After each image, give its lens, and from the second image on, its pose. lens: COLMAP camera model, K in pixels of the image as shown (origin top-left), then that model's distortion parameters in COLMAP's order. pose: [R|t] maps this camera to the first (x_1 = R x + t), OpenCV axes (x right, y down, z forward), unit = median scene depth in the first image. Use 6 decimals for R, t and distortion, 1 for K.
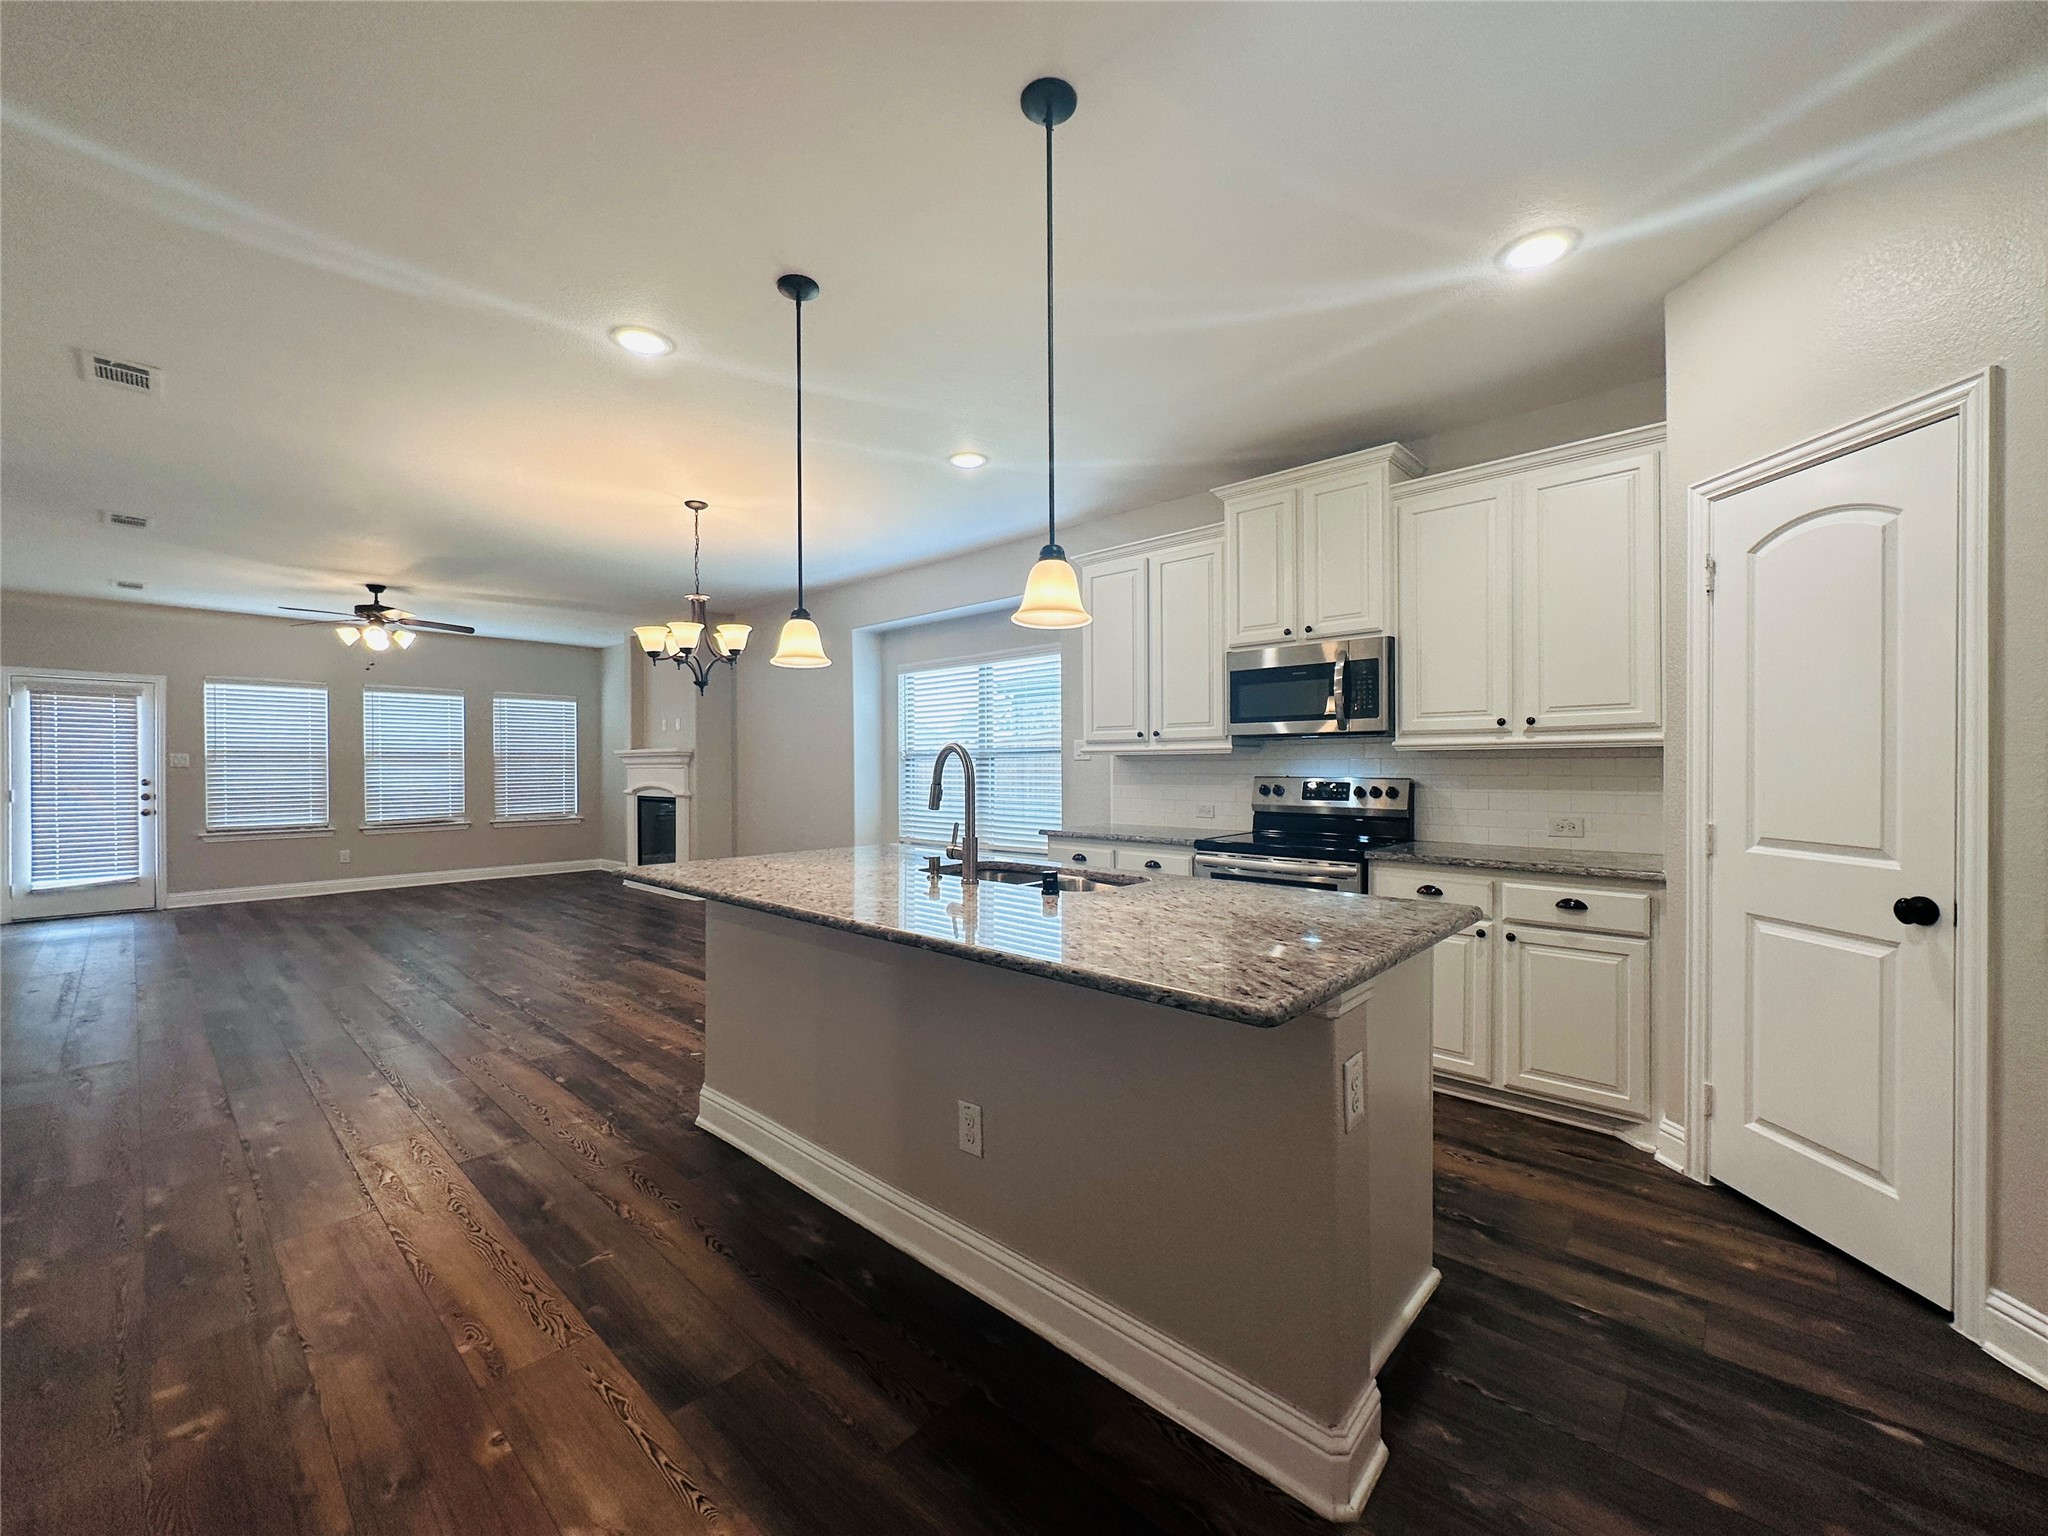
lens RADIAL K [[819.9, 0, 1025.0], [0, 819.9, 767.0], [0, 0, 1]] dist [0.000282, 0.000282]
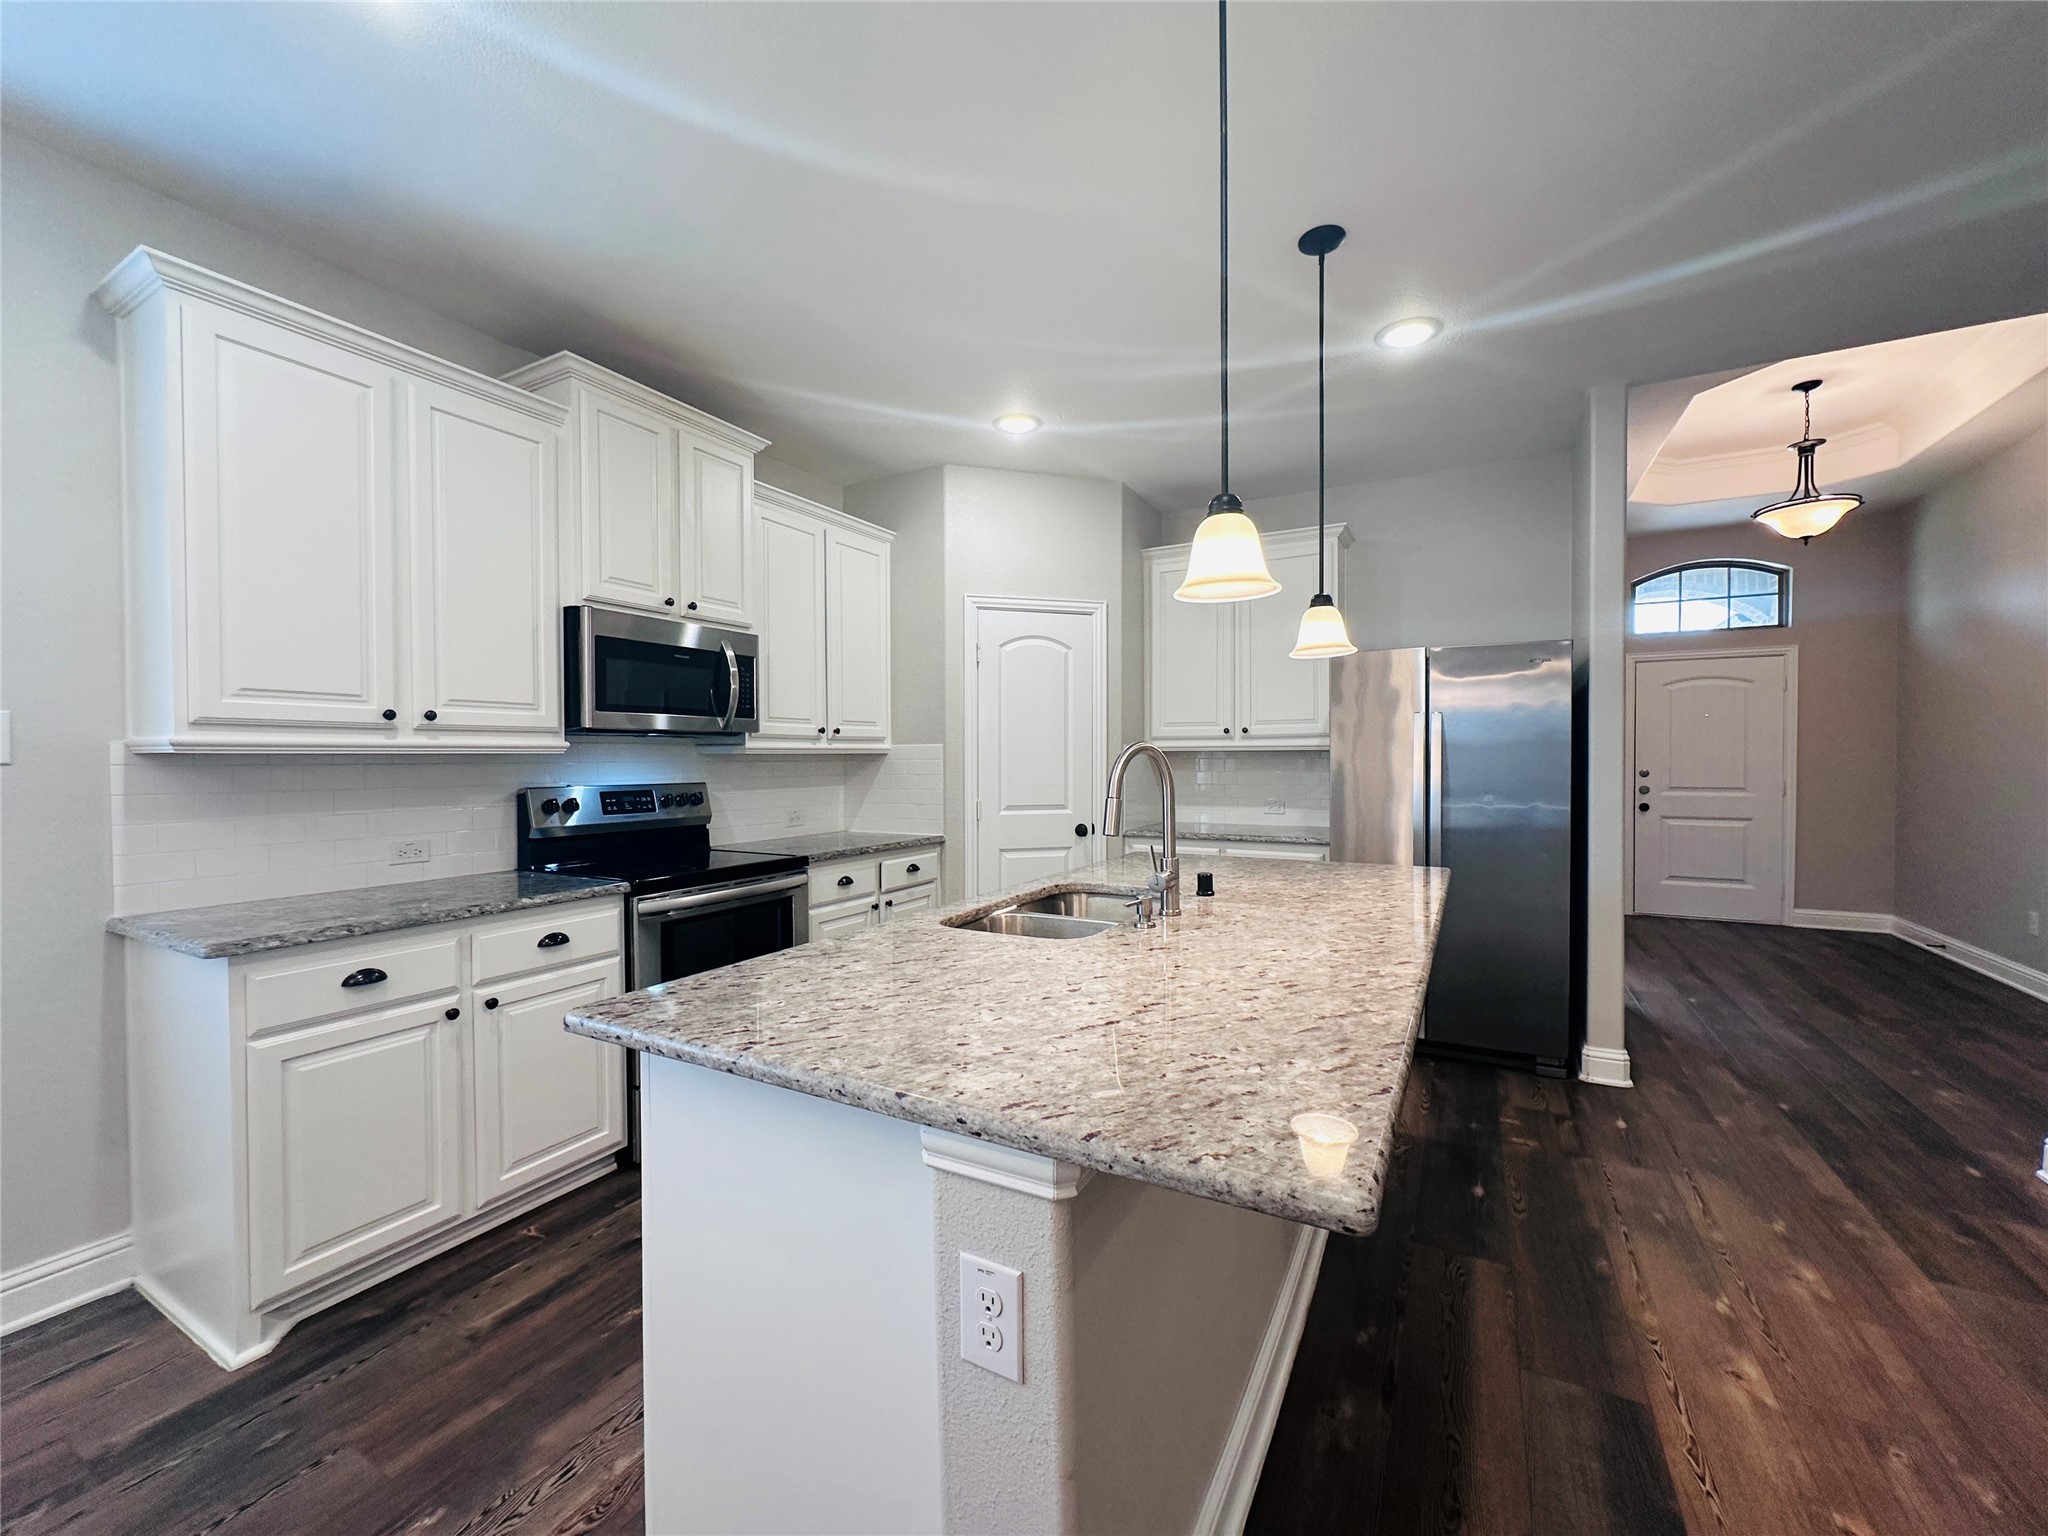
lens RADIAL K [[819.9, 0, 1022.8], [0, 819.9, 768.4], [0, 0, 1]] dist [0.000282, 0.000282]
pose [[-0.238448, -0.009887, 0.971105, -0.637901], [0.007470, 0.999900, 0.012014, -0.013170], [-0.971127, 0.010119, -0.238350, 1.029219]]
